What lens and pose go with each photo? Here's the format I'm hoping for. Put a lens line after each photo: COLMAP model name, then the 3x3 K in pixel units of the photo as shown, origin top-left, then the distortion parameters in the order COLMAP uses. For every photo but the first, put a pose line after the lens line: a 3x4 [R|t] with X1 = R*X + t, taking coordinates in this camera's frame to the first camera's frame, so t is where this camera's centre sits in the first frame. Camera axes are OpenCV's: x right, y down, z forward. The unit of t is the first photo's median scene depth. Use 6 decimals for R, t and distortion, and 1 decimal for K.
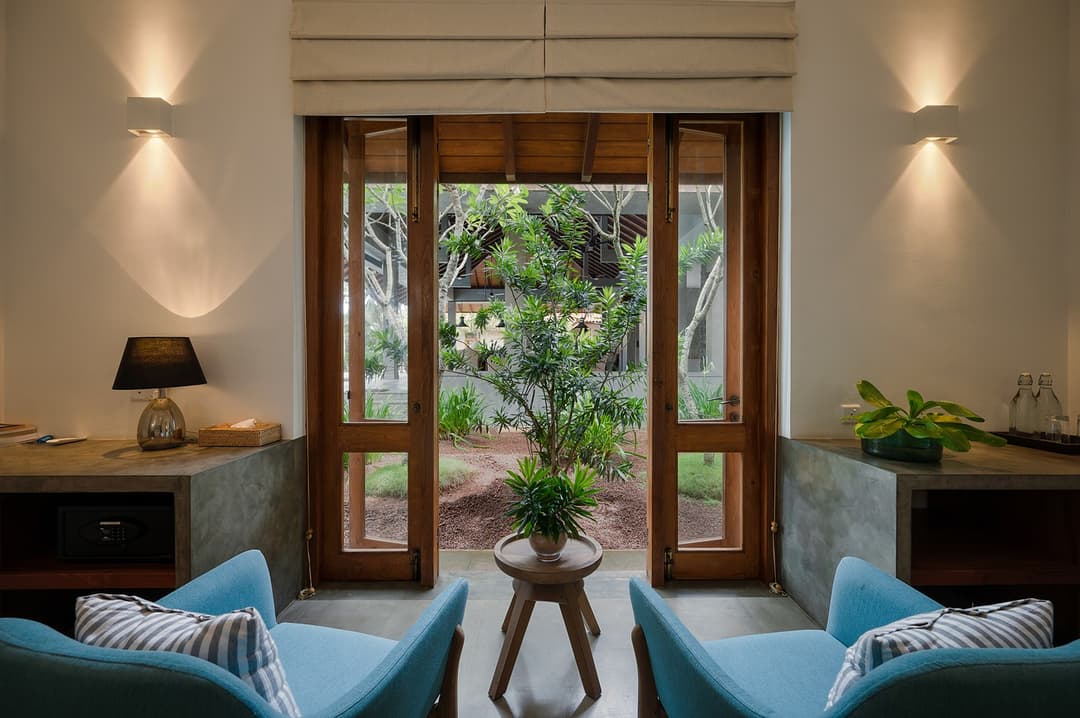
lens RADIAL K [[426.4, 0, 542.5], [0, 426.4, 357.7], [0, 0, 1]] dist [-0.000407, -0.000273]
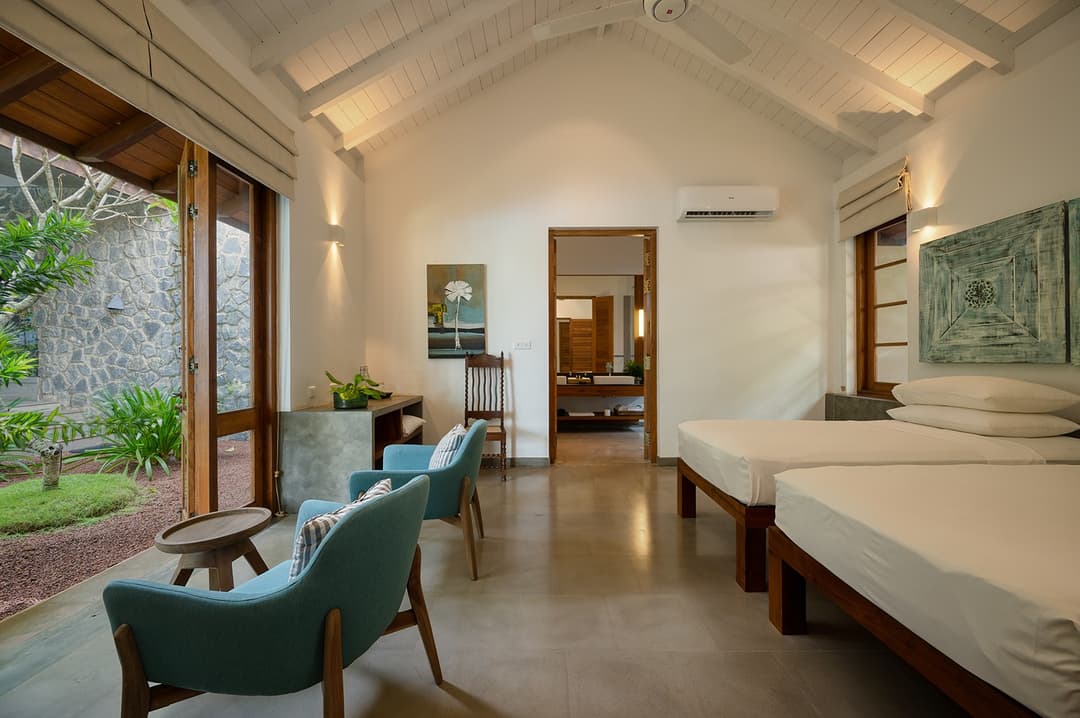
lens RADIAL K [[426.4, 0, 542.5], [0, 426.4, 357.7], [0, 0, 1]] dist [-0.000407, -0.000273]
pose [[0.023556, 0.002984, 0.999718, -0.913698], [0.012187, 0.999920, -0.003272, 0.013657], [-0.999648, 0.012261, 0.023518, 0.053213]]
